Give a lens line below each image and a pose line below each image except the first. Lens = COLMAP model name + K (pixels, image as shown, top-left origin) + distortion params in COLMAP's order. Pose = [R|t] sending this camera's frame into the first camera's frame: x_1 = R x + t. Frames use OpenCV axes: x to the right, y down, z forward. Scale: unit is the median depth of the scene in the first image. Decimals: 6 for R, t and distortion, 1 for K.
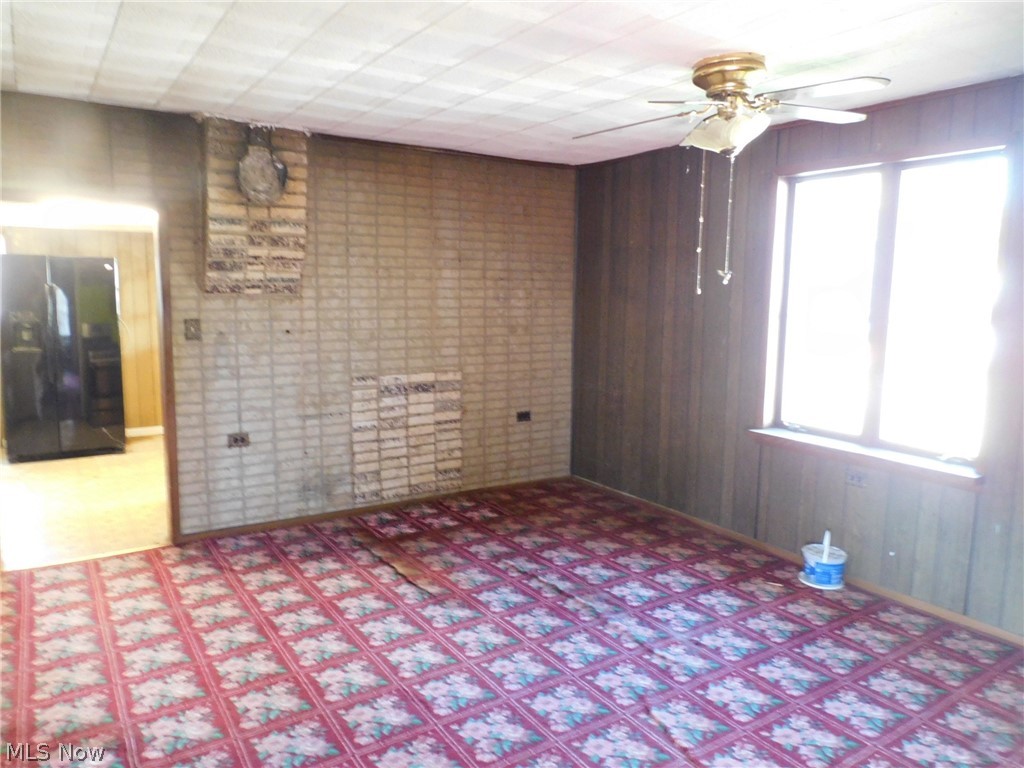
lens RADIAL K [[732.9, 0, 519.2], [0, 732.9, 386.4], [0, 0, 1]] dist [-0.001145, -0.002679]
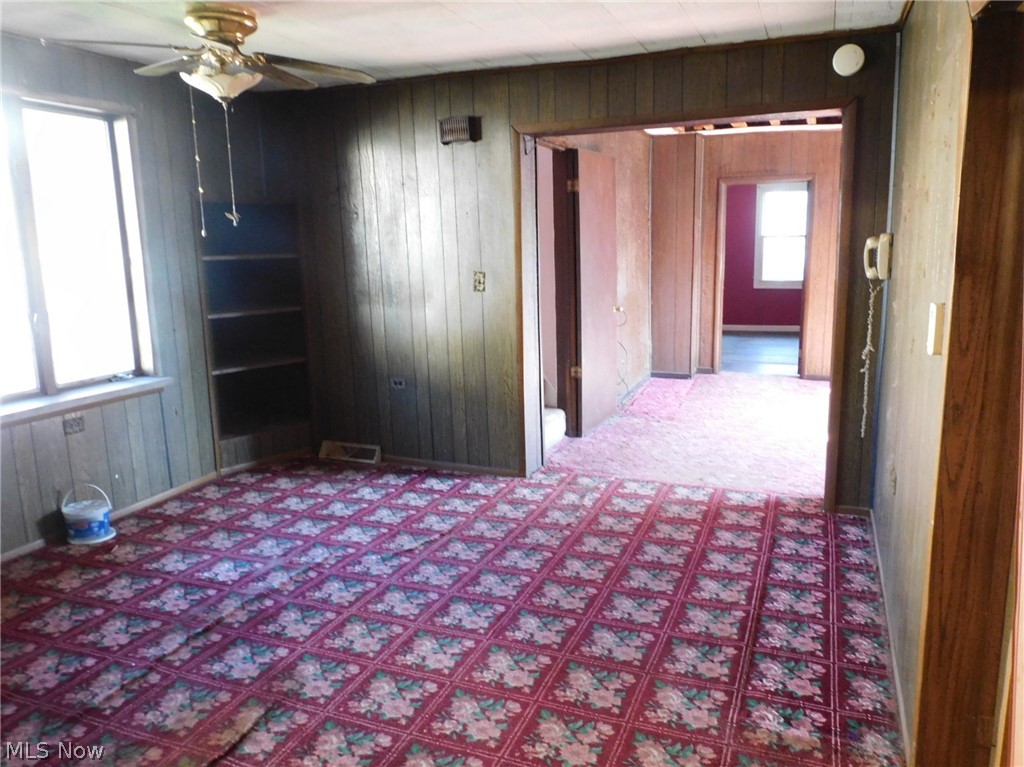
lens RADIAL K [[732.9, 0, 520.9], [0, 732.9, 380.9], [0, 0, 1]] dist [-0.001145, -0.002679]
pose [[-0.562166, -0.167785, 0.809826, -0.681144], [0.111839, 0.954786, 0.275456, -0.139417], [-0.819428, 0.245421, -0.517983, 1.021923]]
